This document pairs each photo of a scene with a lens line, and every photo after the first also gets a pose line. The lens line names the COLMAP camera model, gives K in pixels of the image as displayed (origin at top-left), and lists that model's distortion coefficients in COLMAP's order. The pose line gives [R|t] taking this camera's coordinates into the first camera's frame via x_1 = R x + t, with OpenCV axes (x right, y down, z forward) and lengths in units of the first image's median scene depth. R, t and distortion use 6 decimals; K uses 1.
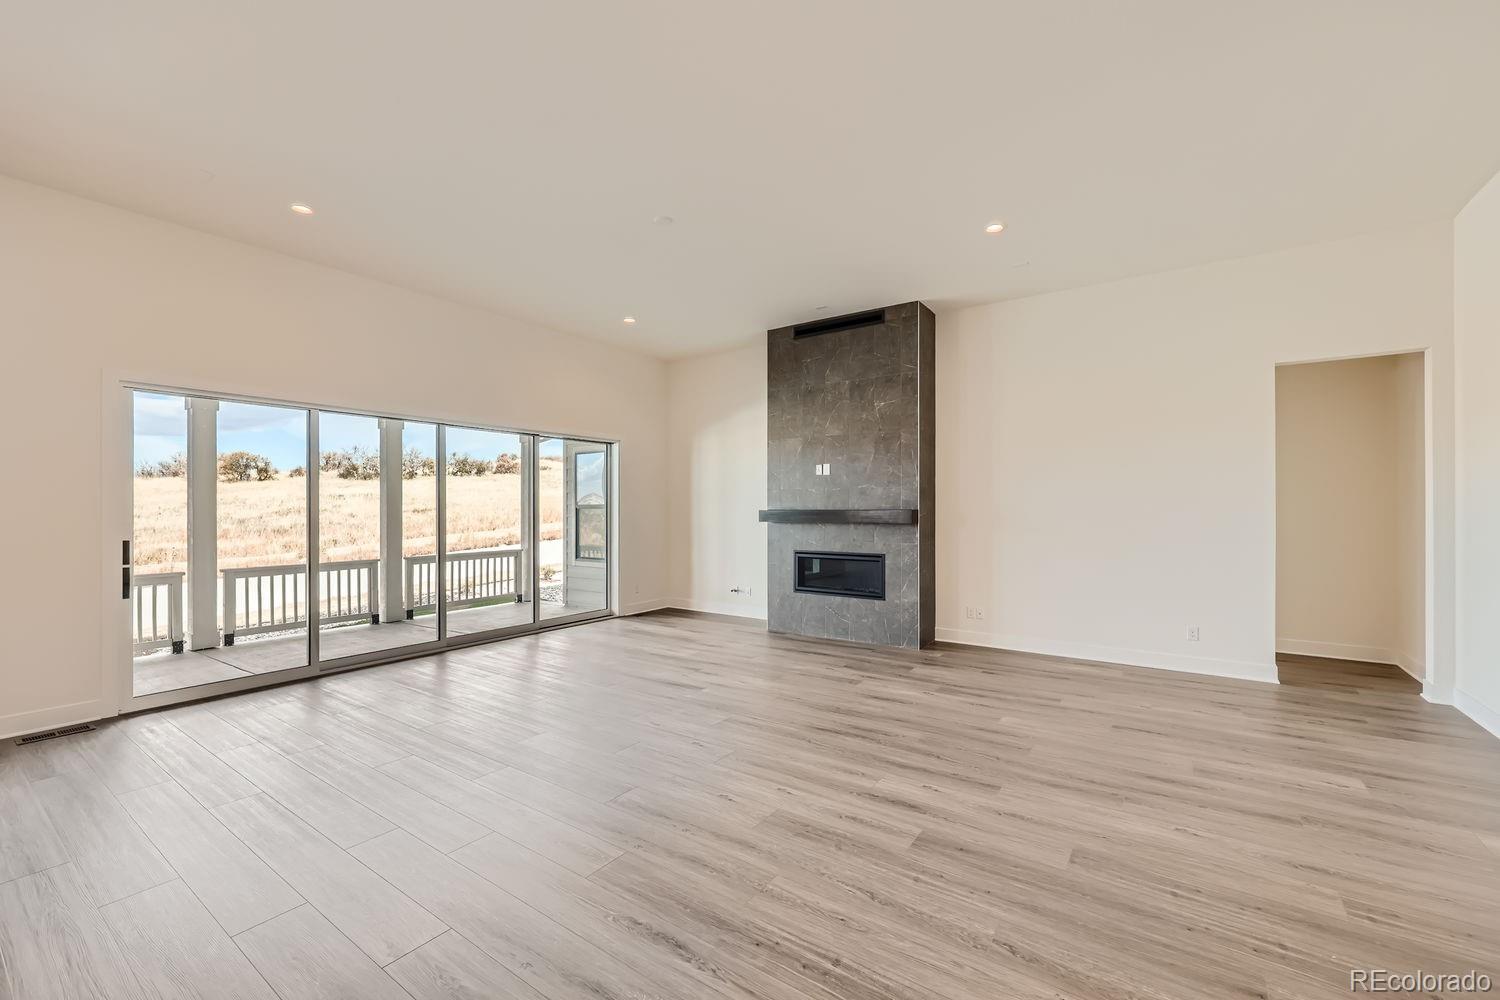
lens RADIAL K [[612.8, 0, 749.0], [0, 612.8, 510.2], [0, 0, 1]] dist [0.000187, 0.000127]
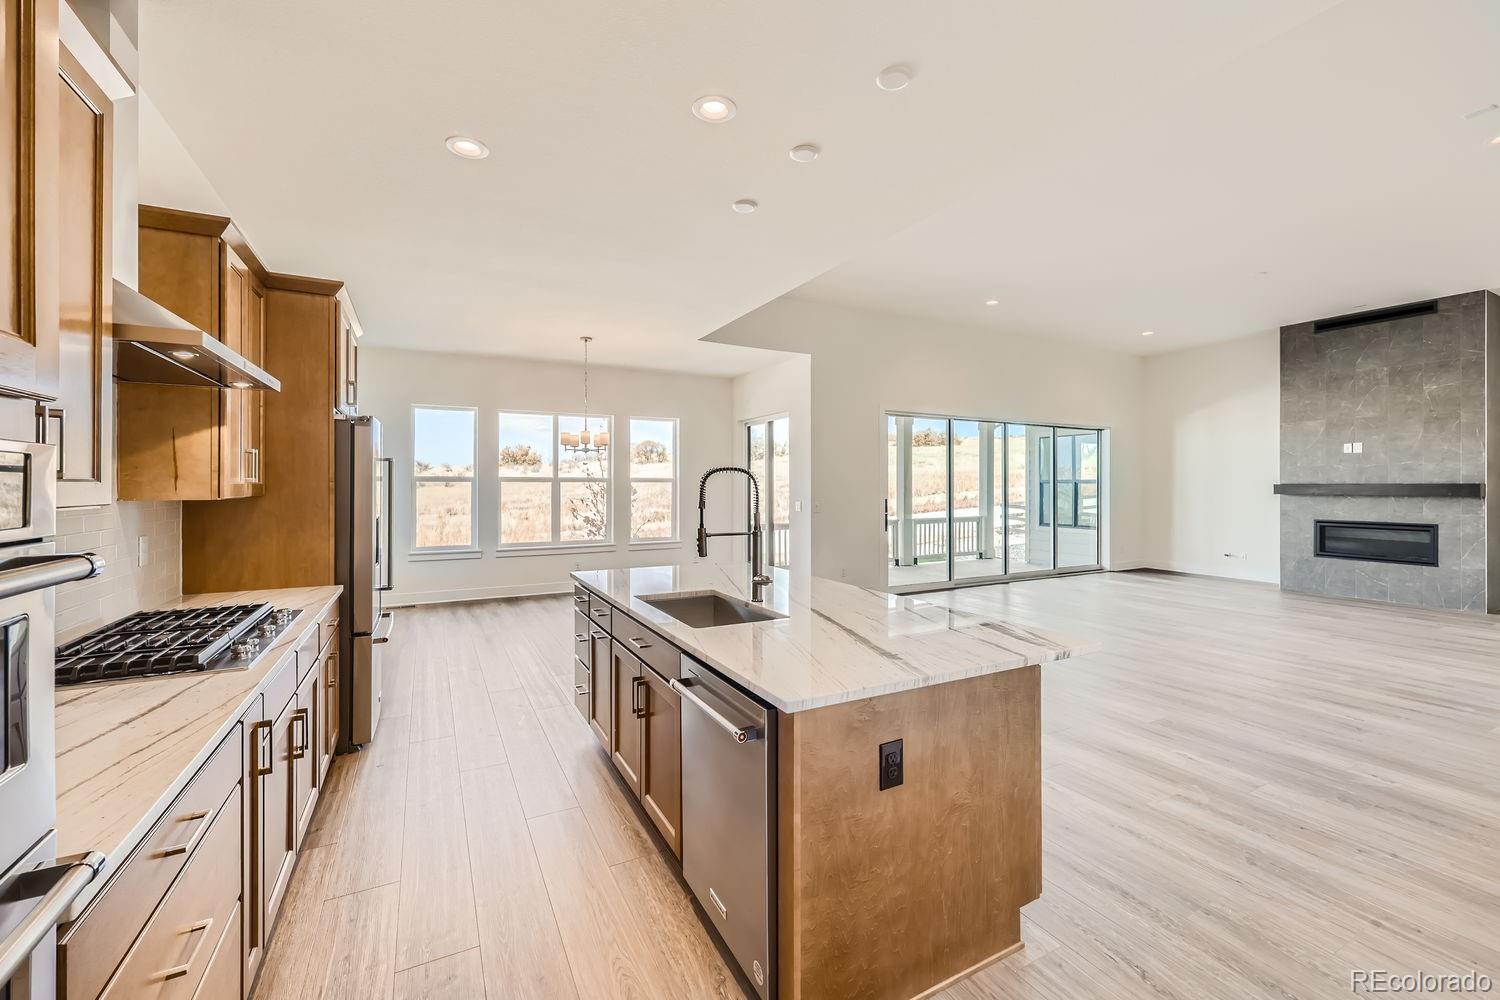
lens RADIAL K [[612.8, 0, 751.8], [0, 612.8, 484.2], [0, 0, 1]] dist [0.000187, 0.000127]
pose [[0.892473, 0.001657, -0.451098, -0.352689], [-0.003327, 0.999990, -0.002909, 0.006757], [0.451089, 0.004097, 0.892470, -0.492441]]
